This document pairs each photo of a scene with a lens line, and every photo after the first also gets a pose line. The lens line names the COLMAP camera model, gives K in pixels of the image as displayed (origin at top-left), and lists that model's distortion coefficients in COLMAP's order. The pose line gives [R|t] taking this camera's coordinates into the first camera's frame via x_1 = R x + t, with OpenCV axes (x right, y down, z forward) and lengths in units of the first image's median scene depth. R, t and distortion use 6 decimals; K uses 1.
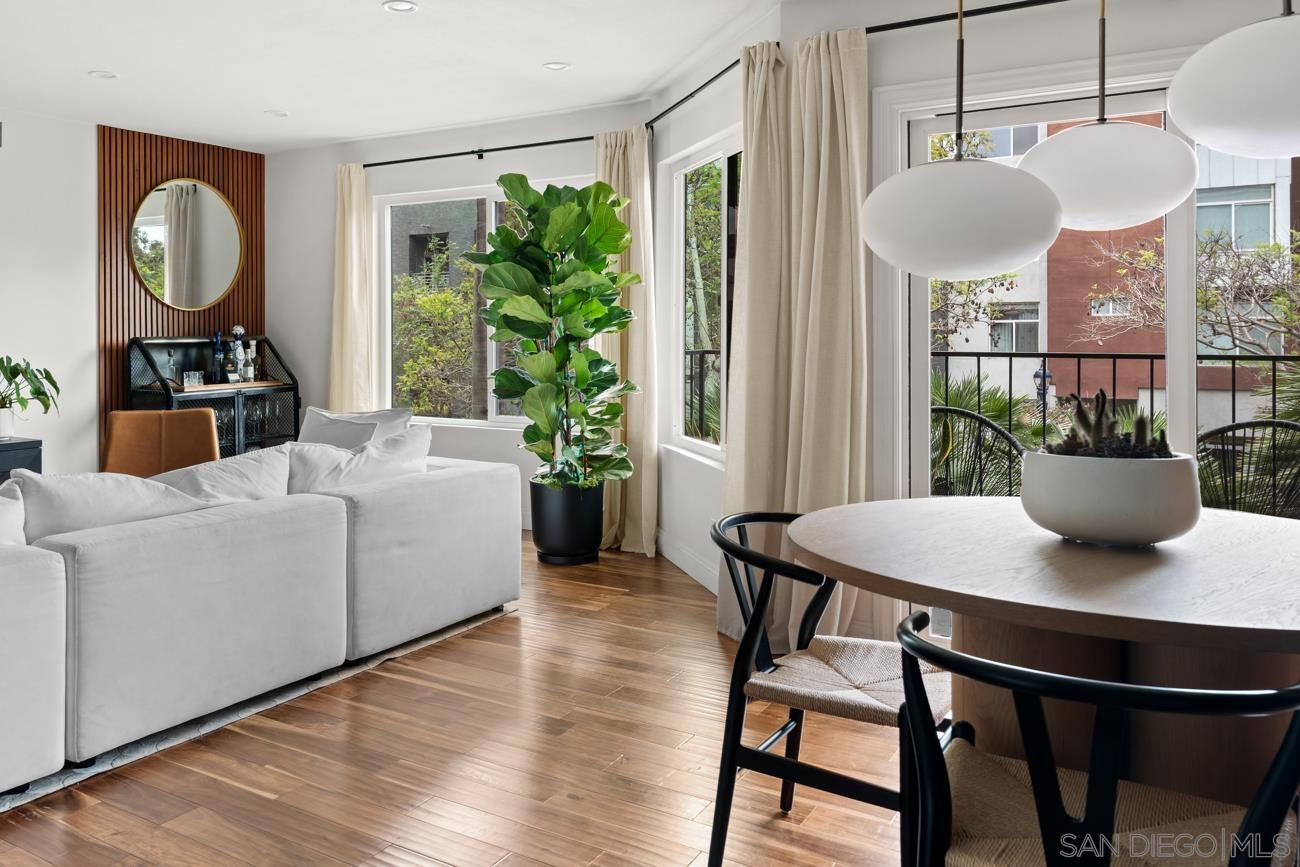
lens RADIAL K [[1019.0, 0, 555.3], [0, 1019.0, 331.2], [0, 0, 1]] dist [0.003945, -0.000862]
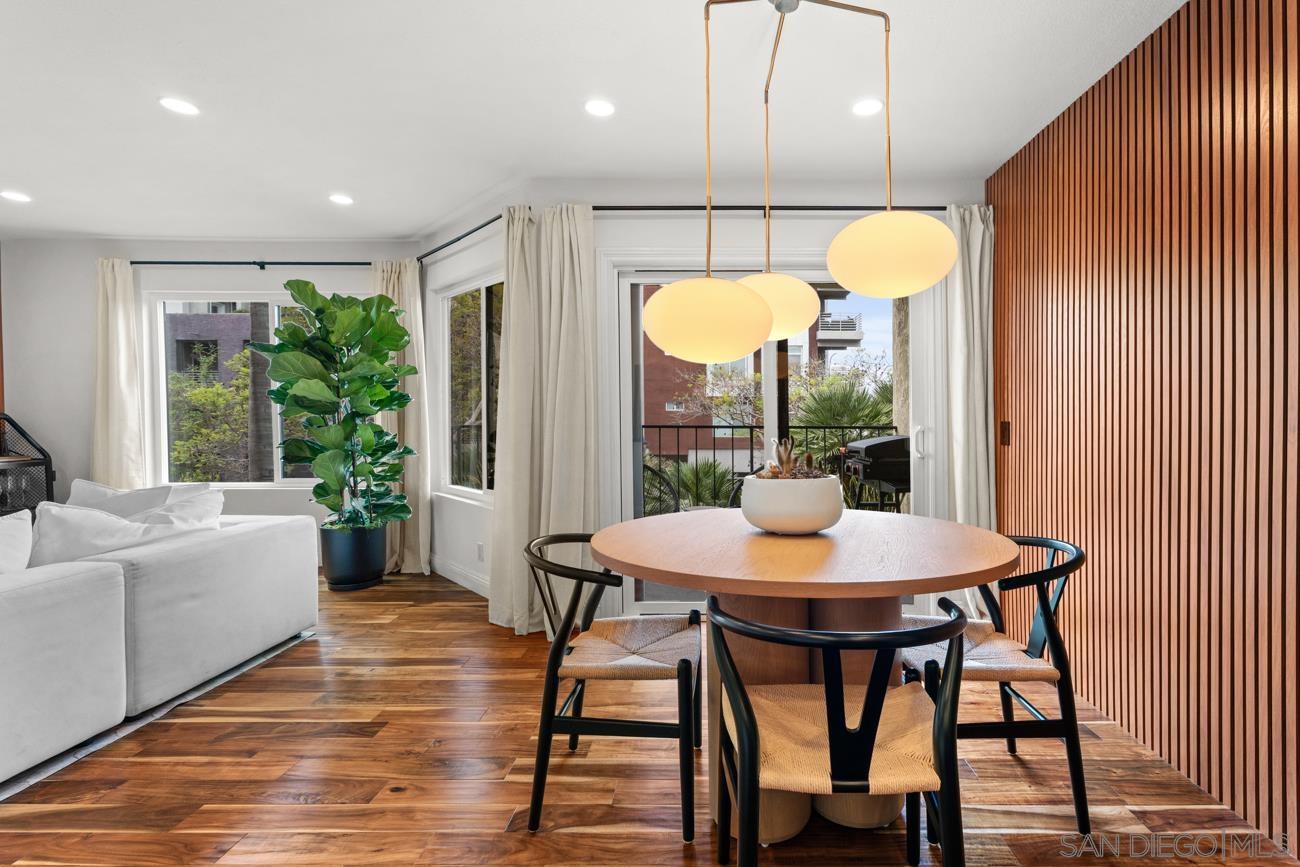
lens RADIAL K [[604.5, 0, 720.7], [0, 604.5, 433.6], [0, 0, 1]] dist [0.001853, -0.000611]
pose [[0.830918, -0.012824, 0.556247, -0.027479], [-0.001684, 0.999672, 0.025562, 0.010234], [-0.556392, -0.022177, 0.830624, 0.103855]]
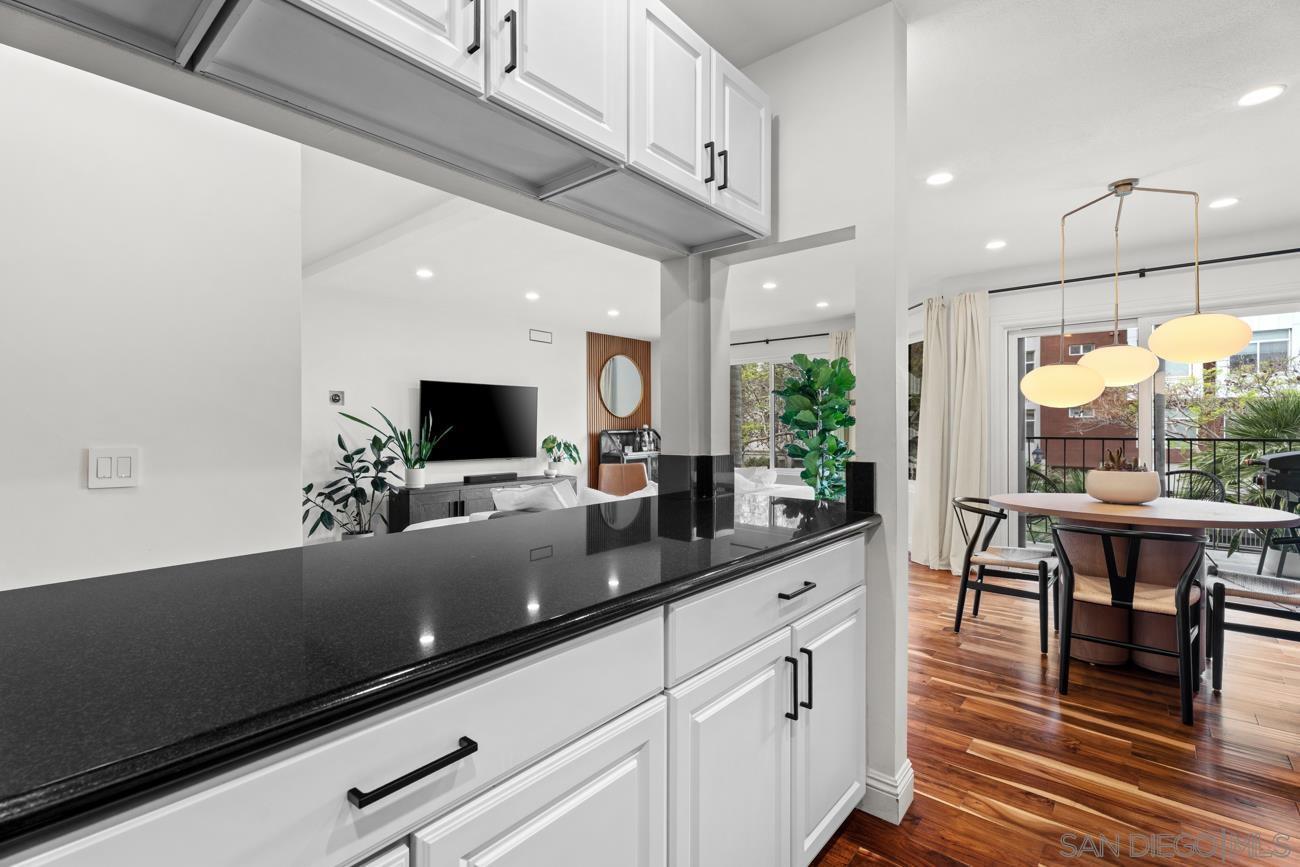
lens RADIAL K [[589.9, 0, 650.0], [0, 589.9, 433.5], [0, 0, 1]] dist [0.000829, 0.000017]
pose [[0.991771, -0.000261, -0.128021, -0.186928], [0.001618, 0.999944, 0.010498, 0.000384], [0.128011, -0.010618, 0.991716, -0.267434]]
